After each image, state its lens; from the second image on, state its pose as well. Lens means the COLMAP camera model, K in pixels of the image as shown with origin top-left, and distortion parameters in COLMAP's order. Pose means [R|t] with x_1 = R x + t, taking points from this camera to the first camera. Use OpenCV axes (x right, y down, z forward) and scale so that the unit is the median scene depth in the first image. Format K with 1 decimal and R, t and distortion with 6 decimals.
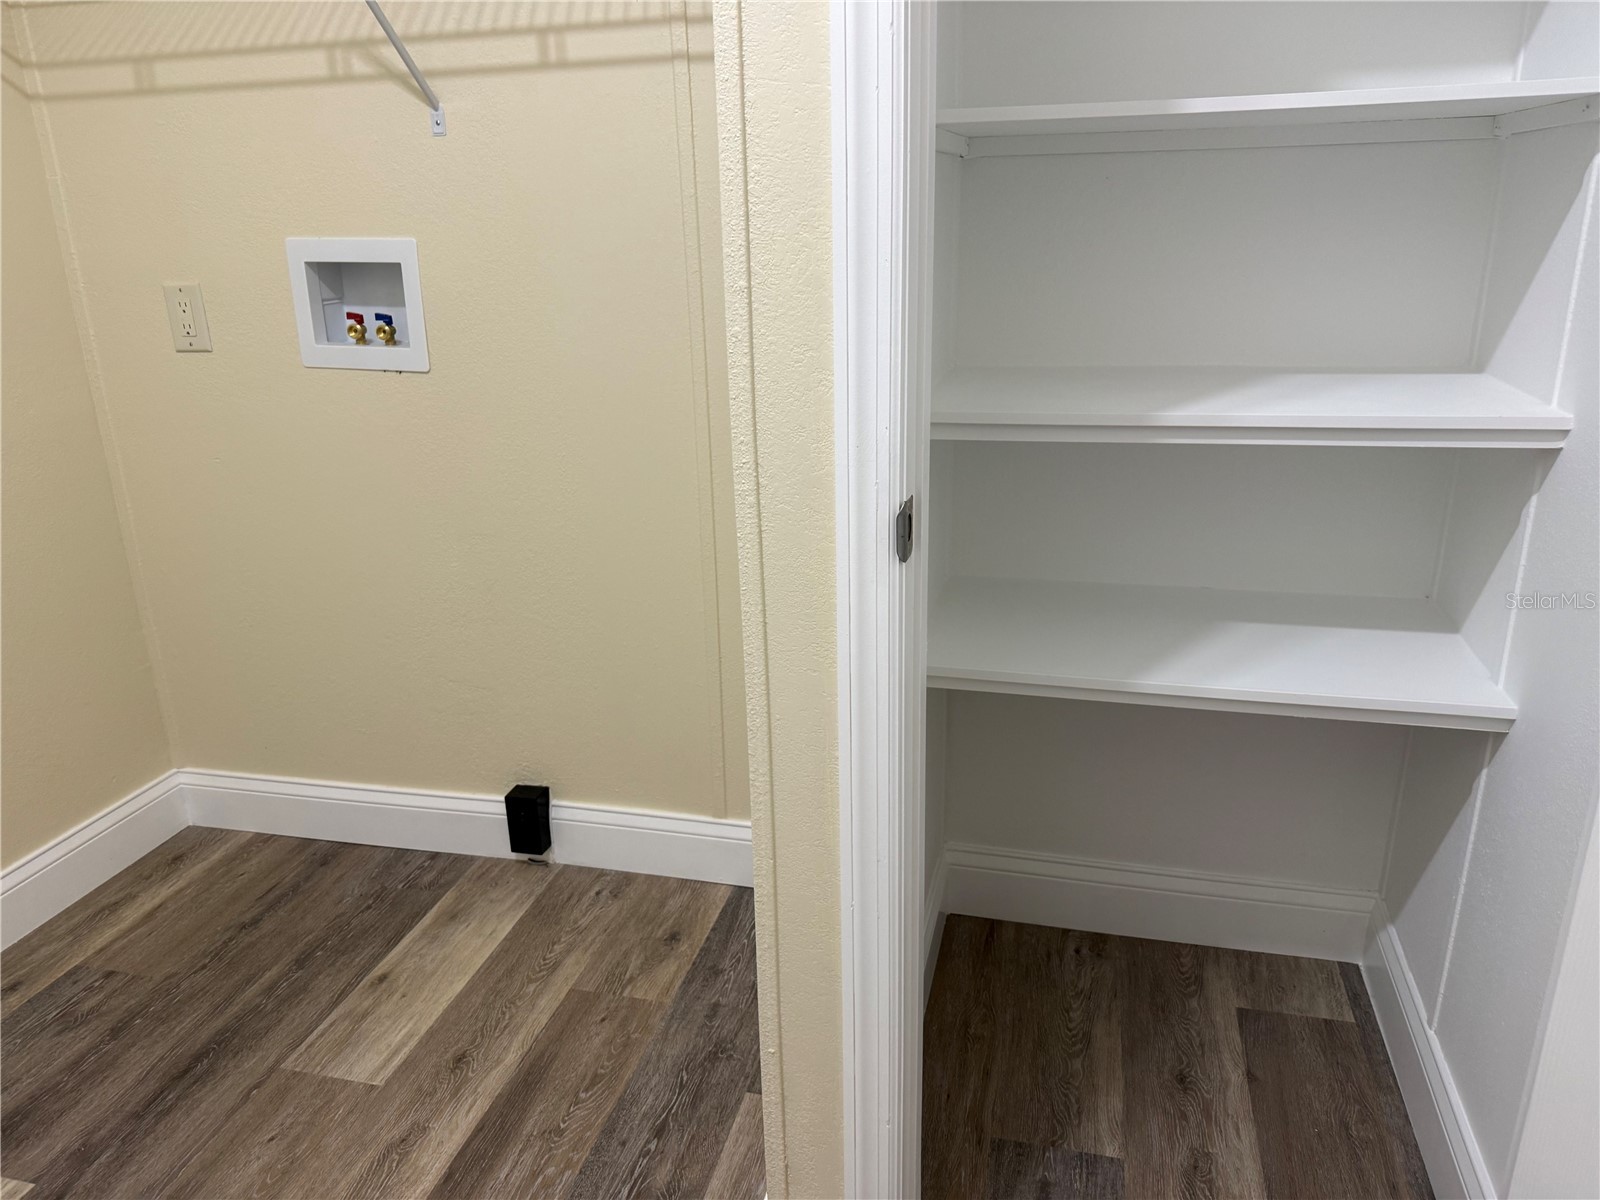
lens RADIAL K [[1169.7, 0, 791.3], [0, 1169.7, 596.7], [0, 0, 1]] dist [0.027768, -0.023004]
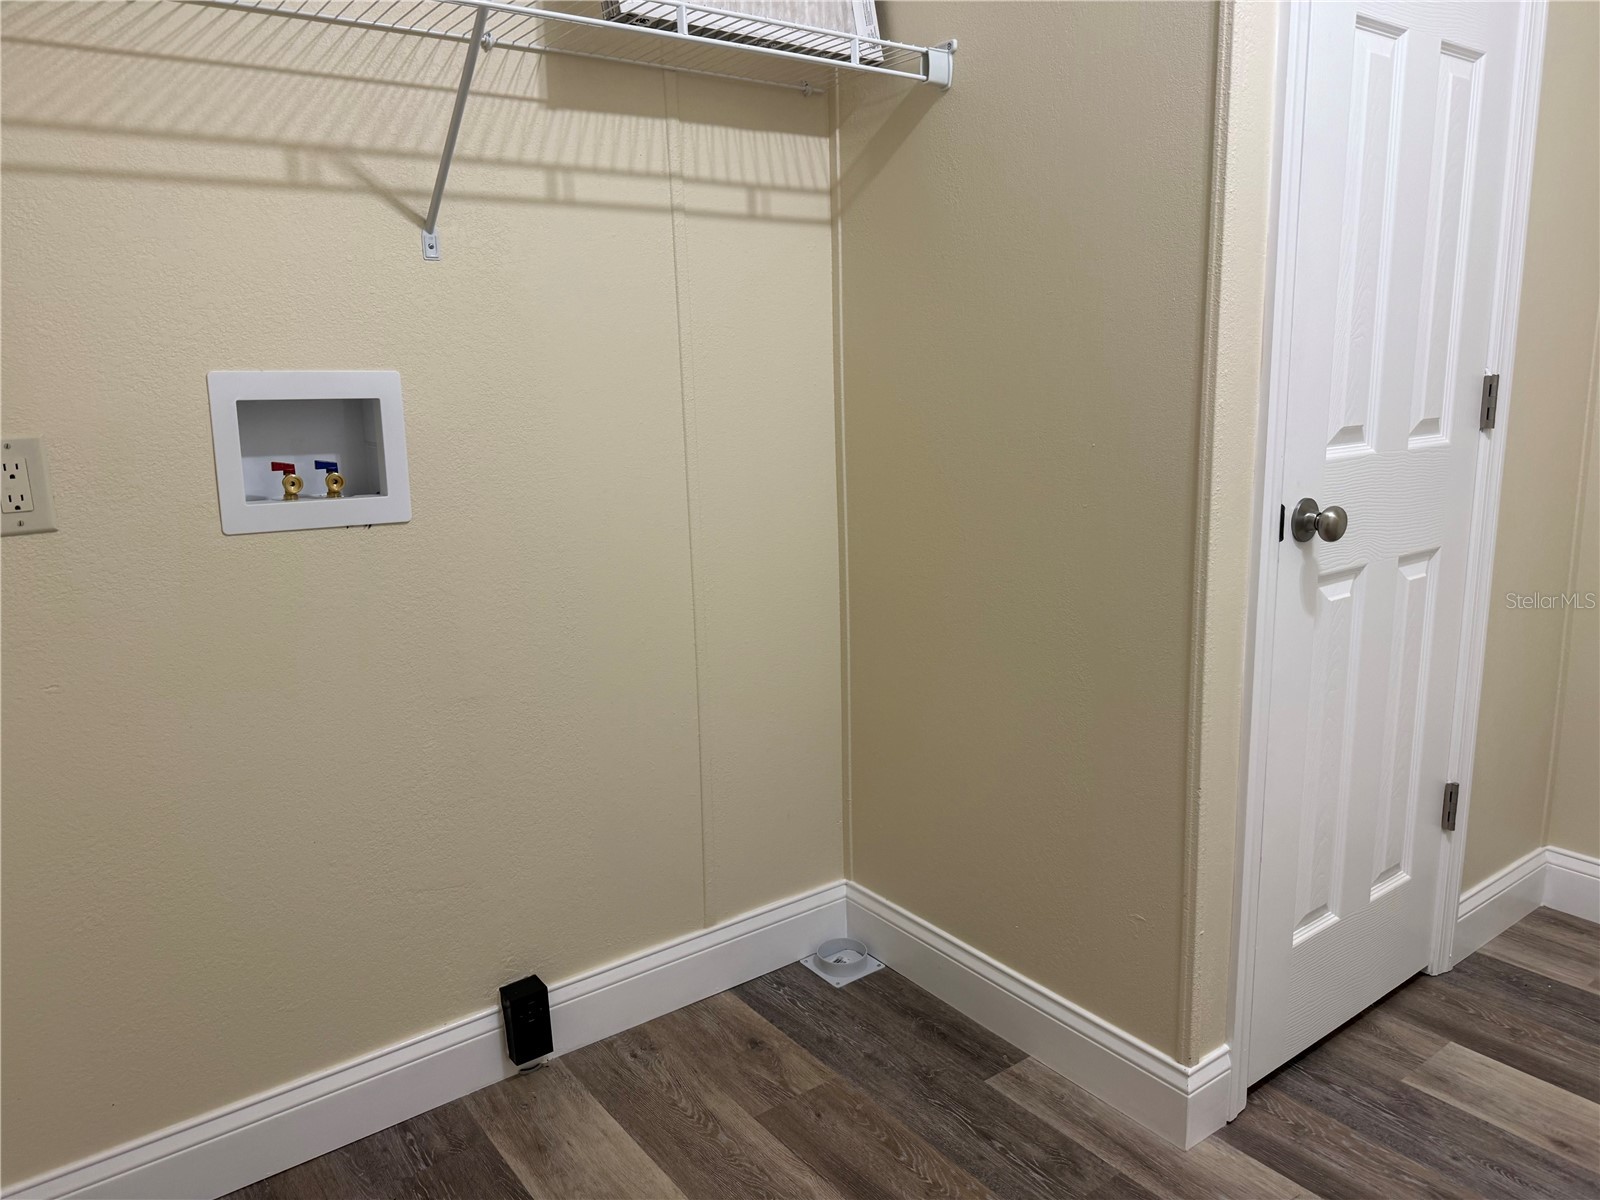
lens RADIAL K [[1200.3, 0, 800.0], [0, 1200.3, 600.0], [0, 0, 1]] dist [0.058310, -0.076526]
pose [[0.613807, -0.143312, 0.776339, -0.841401], [0.249140, 0.968296, -0.018233, -0.049621], [-0.749113, 0.204608, 0.630052, 0.244321]]
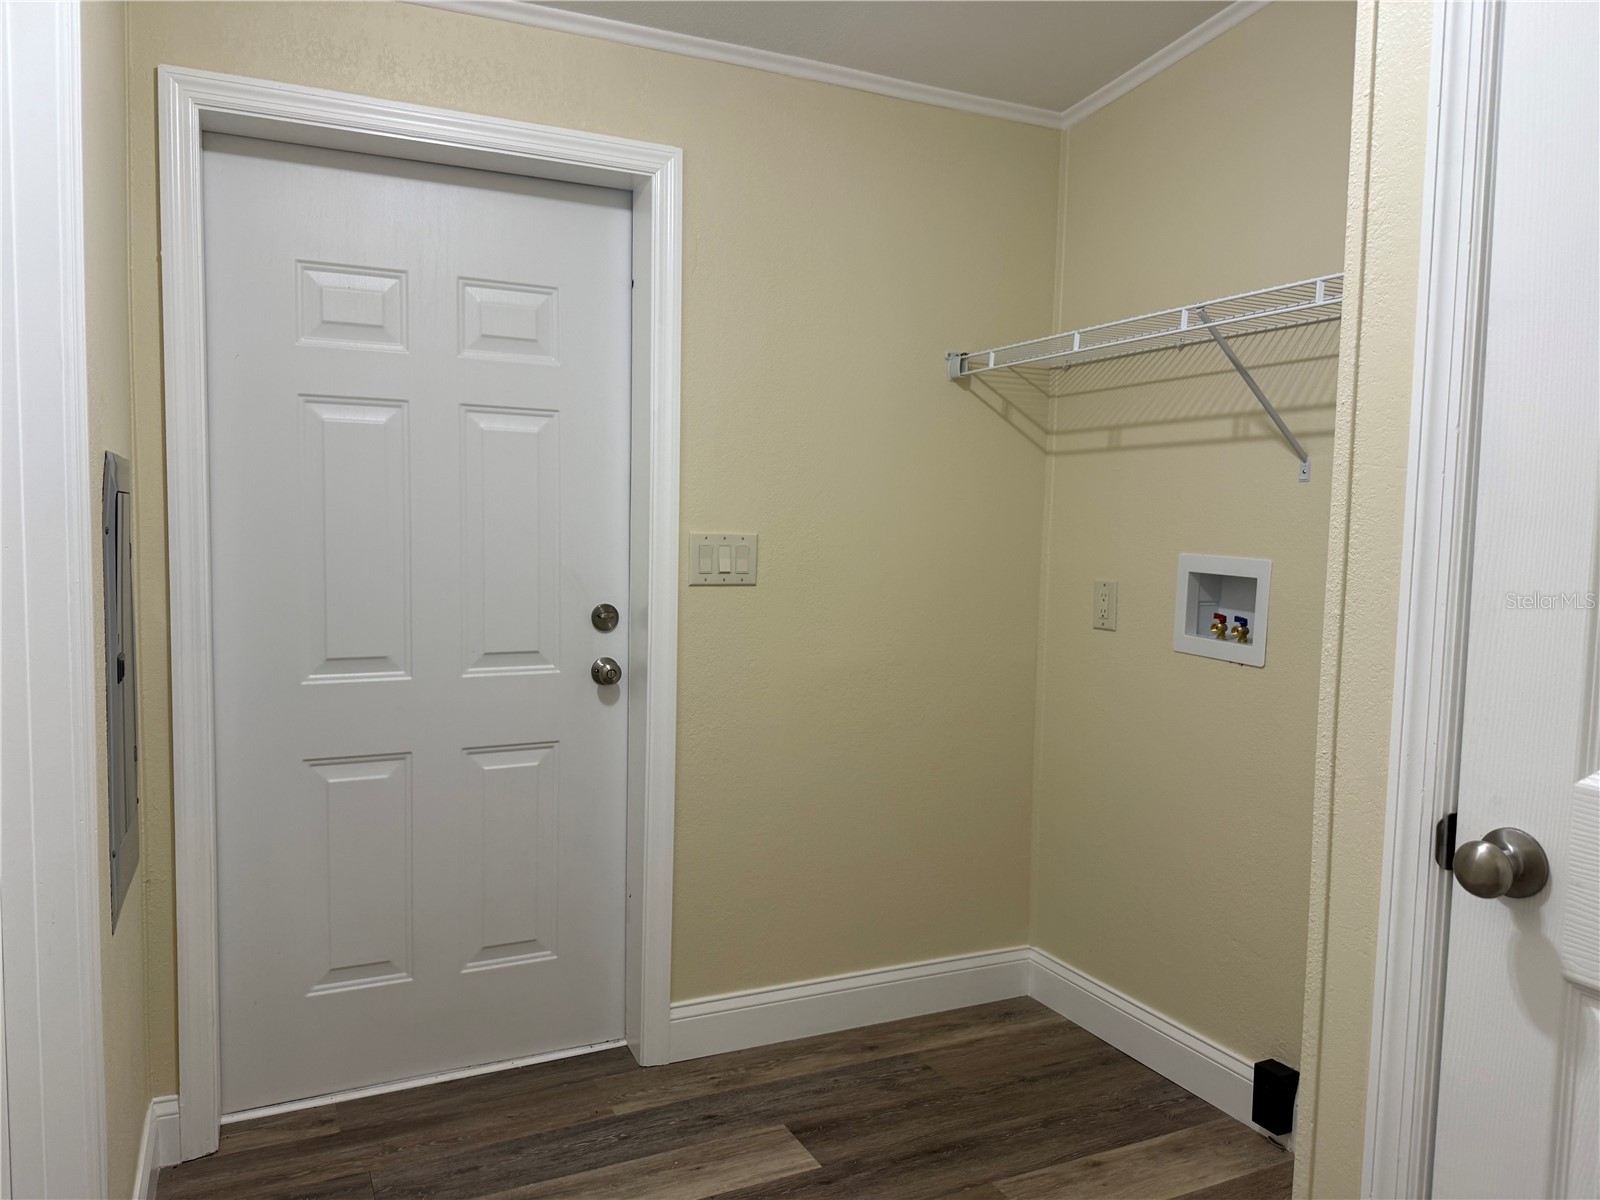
lens RADIAL K [[1135.1, 0, 800.0], [0, 1135.1, 600.0], [0, 0, 1]] dist [0.058869, -0.110673]
pose [[0.655554, 0.094215, -0.749248, 0.244409], [-0.278261, 0.952508, -0.123690, 0.015581], [0.702011, 0.289572, 0.650637, -0.095152]]
